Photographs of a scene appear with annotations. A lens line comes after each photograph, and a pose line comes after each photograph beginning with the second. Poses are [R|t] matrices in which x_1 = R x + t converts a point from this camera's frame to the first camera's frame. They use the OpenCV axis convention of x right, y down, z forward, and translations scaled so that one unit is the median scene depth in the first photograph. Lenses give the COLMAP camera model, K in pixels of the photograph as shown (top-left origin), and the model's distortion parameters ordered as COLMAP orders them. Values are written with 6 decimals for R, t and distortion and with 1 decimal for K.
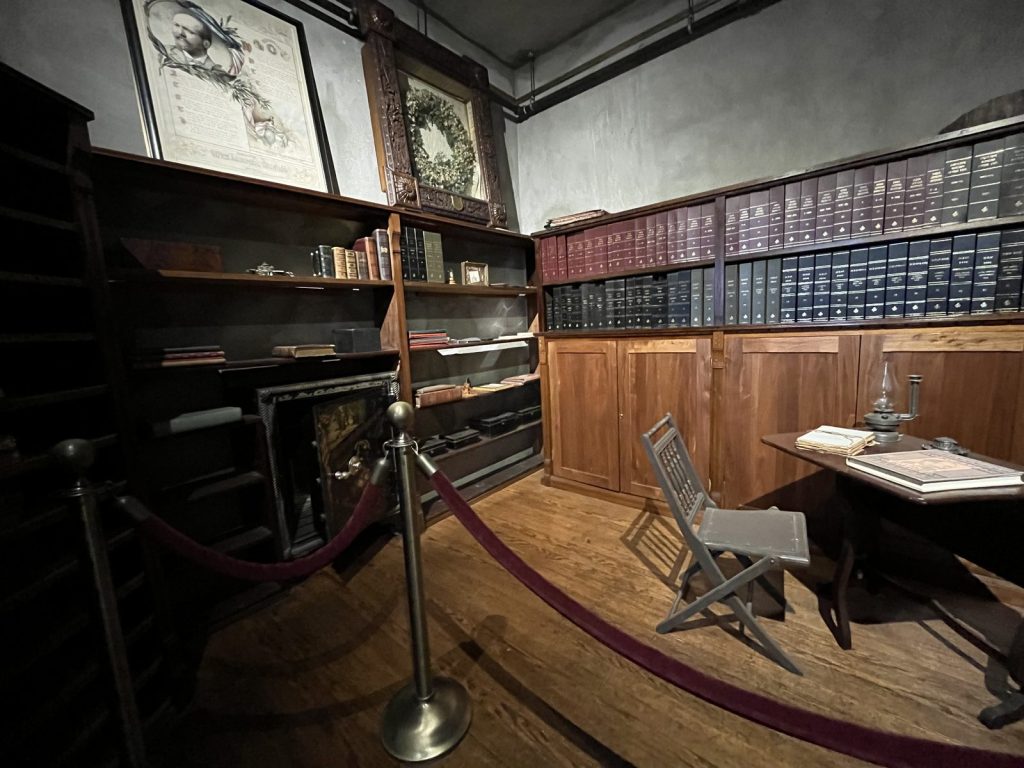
lens RADIAL K [[413.8, 0, 511.2], [0, 413.8, 384.2], [0, 0, 1]] dist [-0.001055, 0.000034]
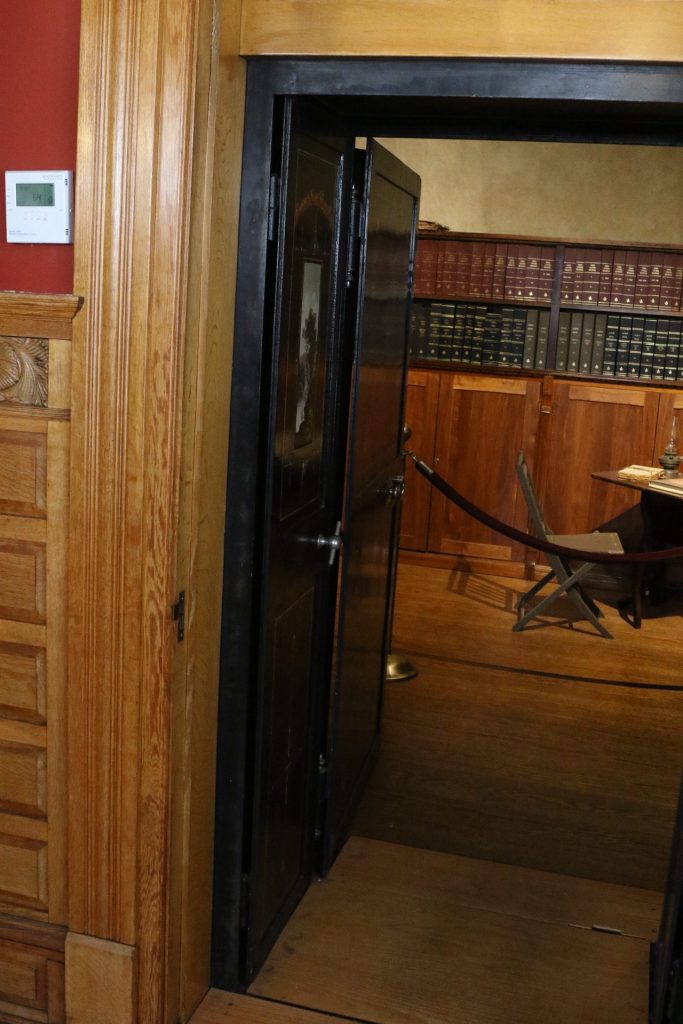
lens RADIAL K [[1197.1, 0, 341.4], [0, 1197.1, 512.8], [0, 0, 1]] dist [-0.081866, 0.000000]
pose [[0.893686, 0.028784, 0.447768, -1.230848], [-0.053958, 0.997592, 0.043564, 0.103817], [-0.445436, -0.063093, 0.893088, -1.372159]]
